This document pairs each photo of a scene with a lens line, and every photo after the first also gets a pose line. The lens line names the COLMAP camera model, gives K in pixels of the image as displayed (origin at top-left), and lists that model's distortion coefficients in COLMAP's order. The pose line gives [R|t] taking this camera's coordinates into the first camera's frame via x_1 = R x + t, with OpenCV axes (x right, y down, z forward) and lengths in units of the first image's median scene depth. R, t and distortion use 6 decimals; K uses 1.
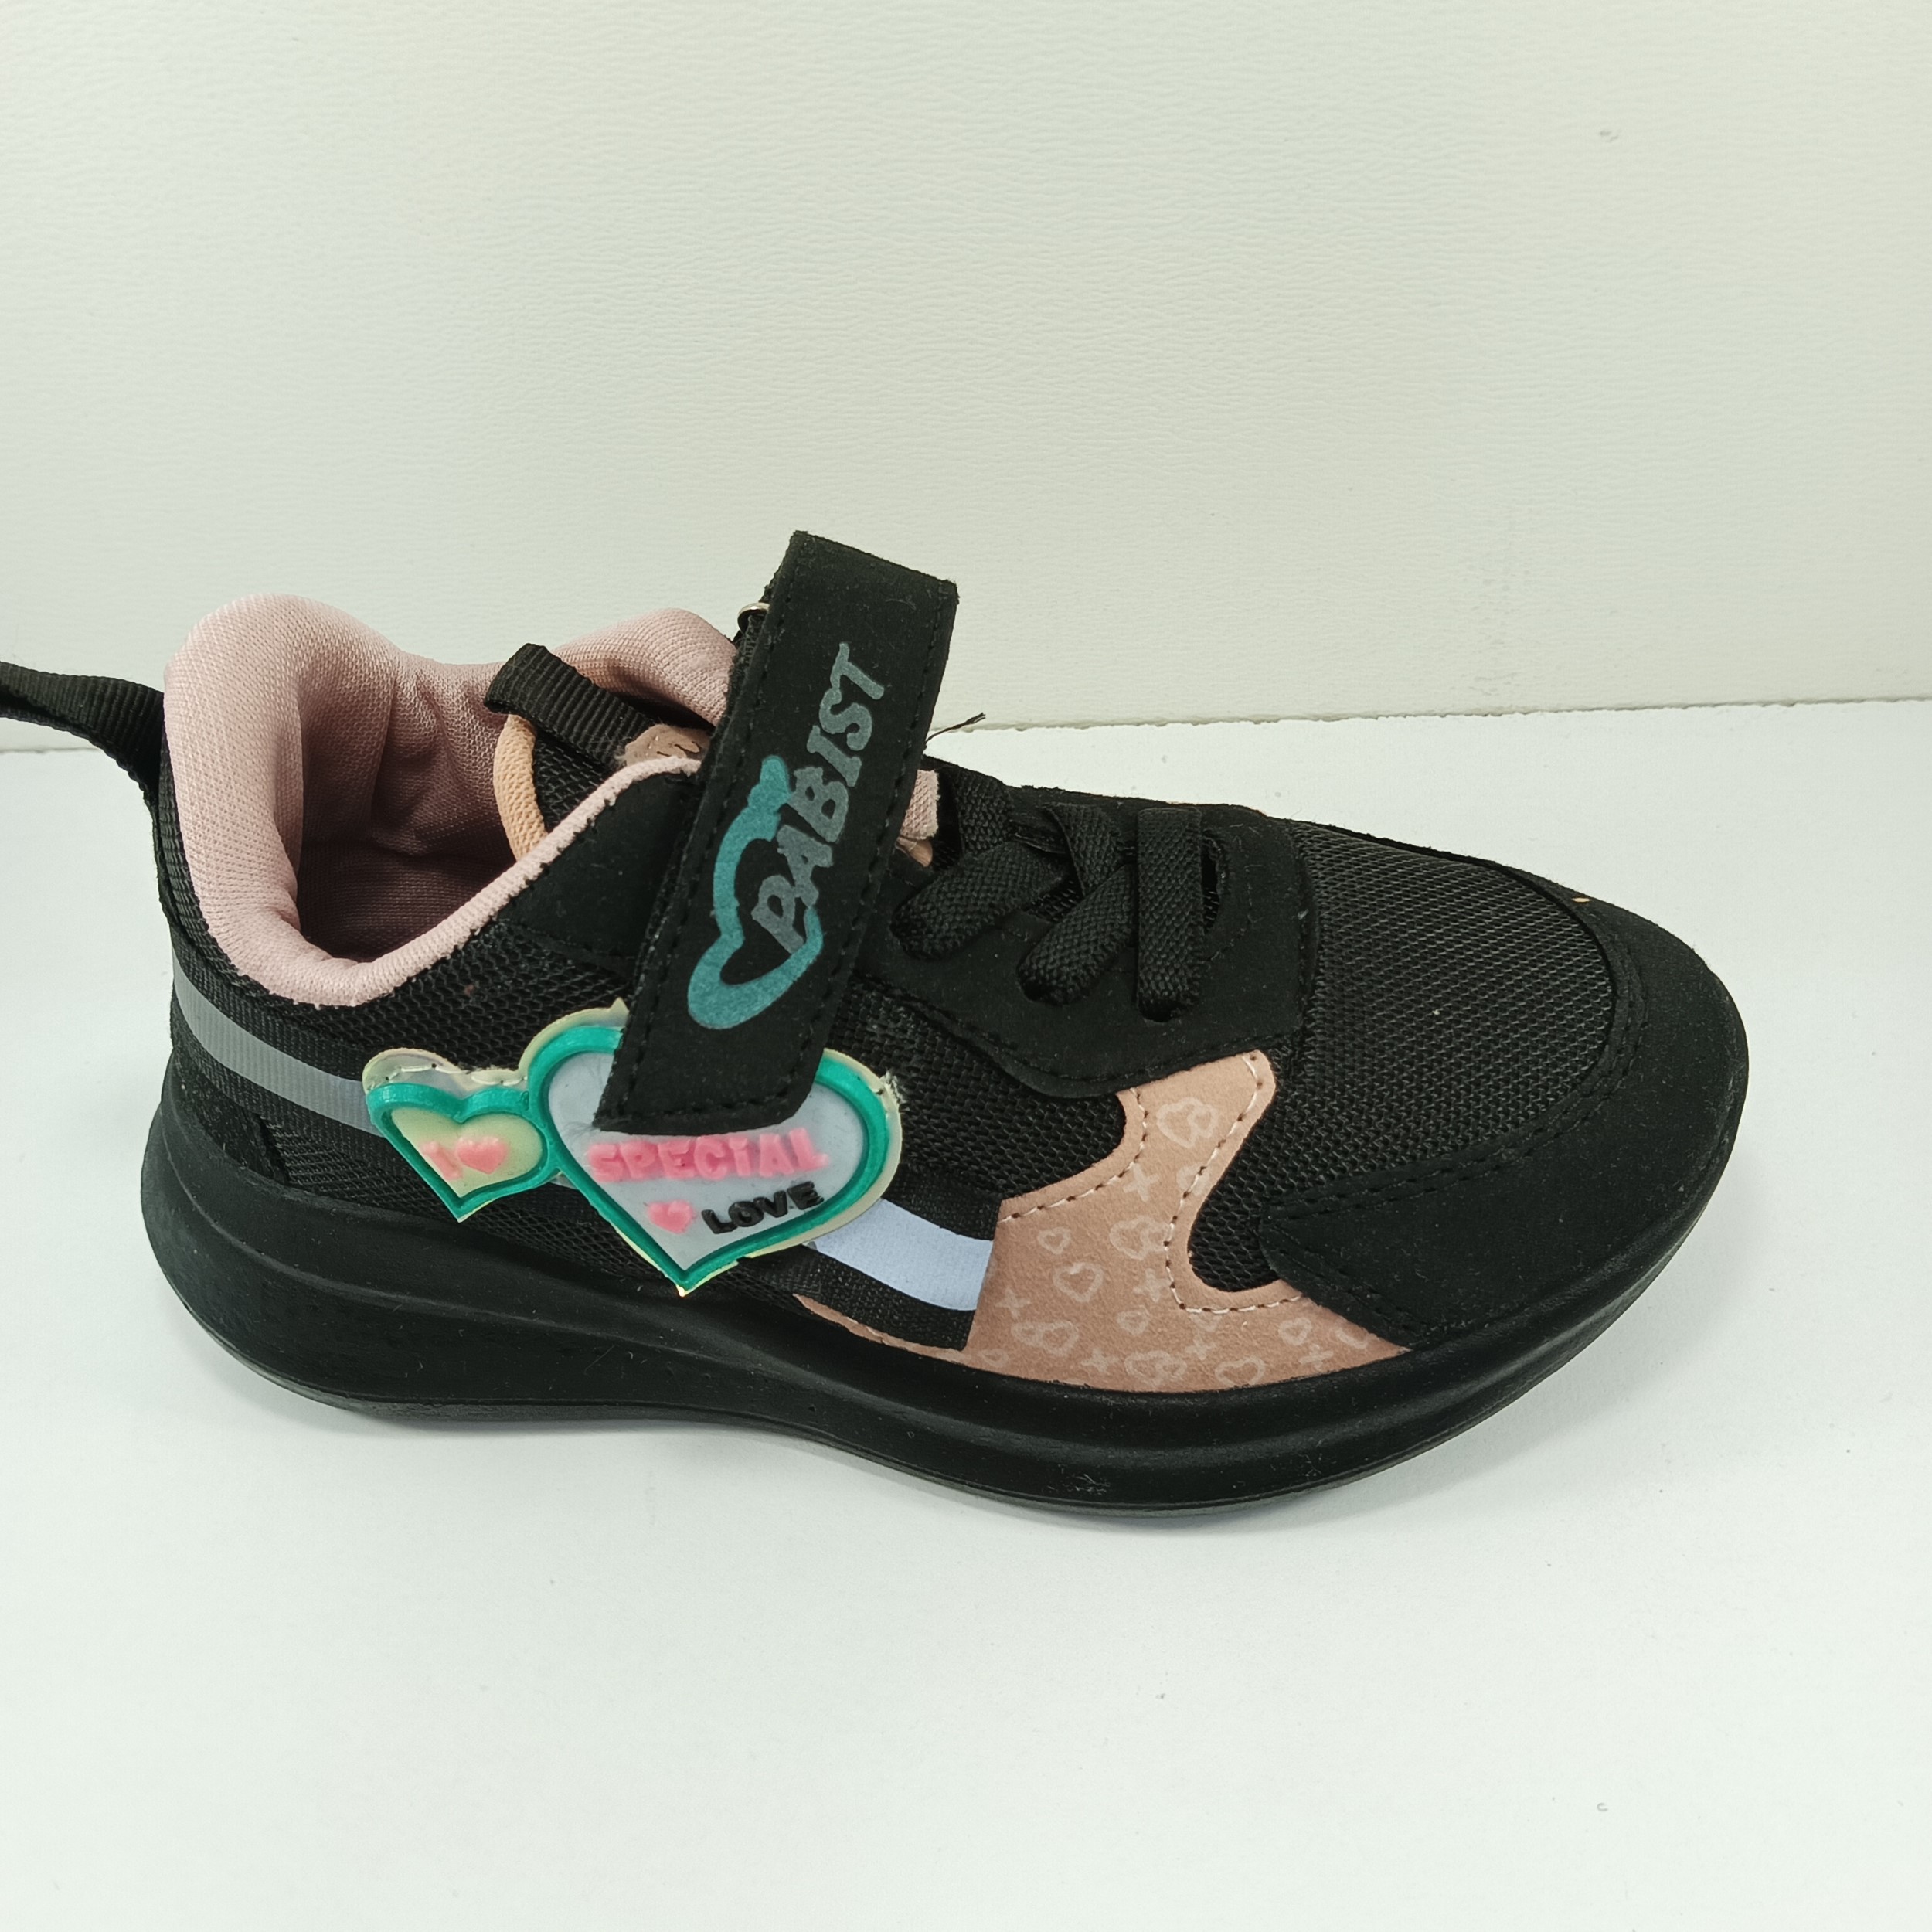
lens RADIAL K [[2048.0, 0, 970.0], [0, 2048.0, 908.9], [0, 0, 1]] dist [0.093991, -0.239276]
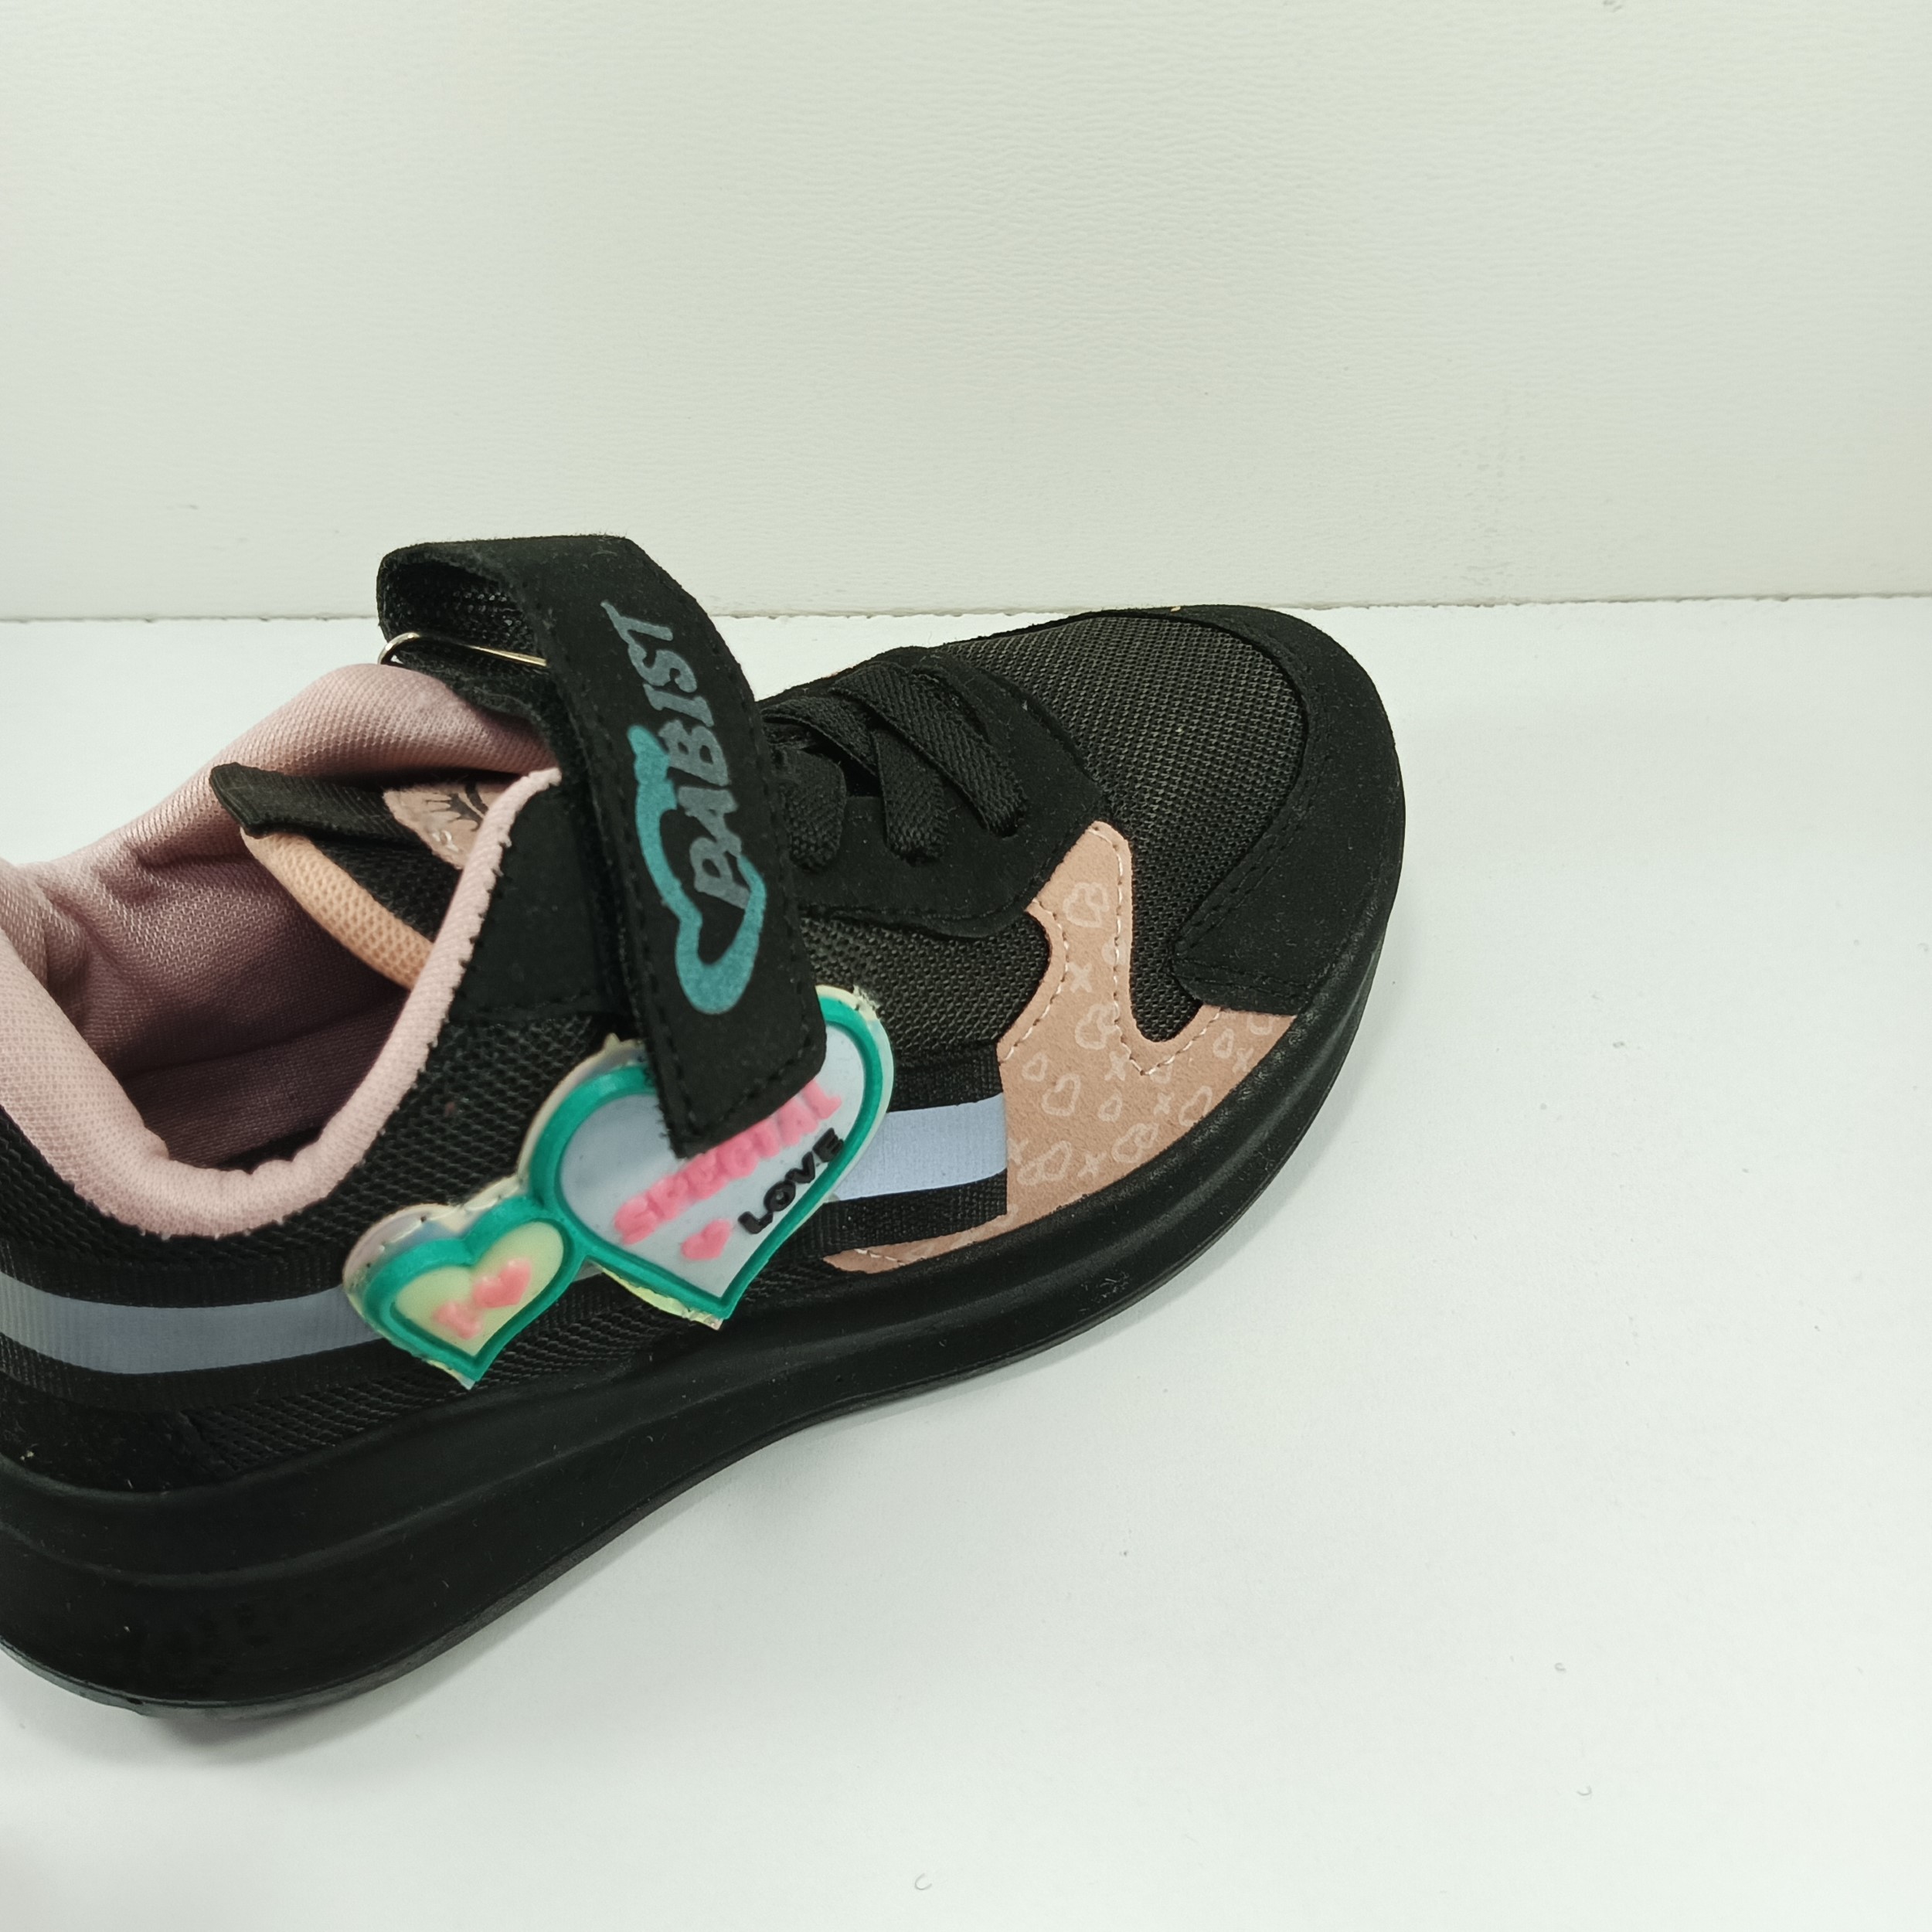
lens RADIAL K [[2048.0, 0, 970.0], [0, 2048.0, 908.9], [0, 0, 1]] dist [0.093991, -0.239276]
pose [[0.776519, -0.438591, 0.452389, -0.416560], [0.441504, 0.890980, 0.105969, -0.030895], [-0.449546, 0.117444, 0.885503, 0.112597]]
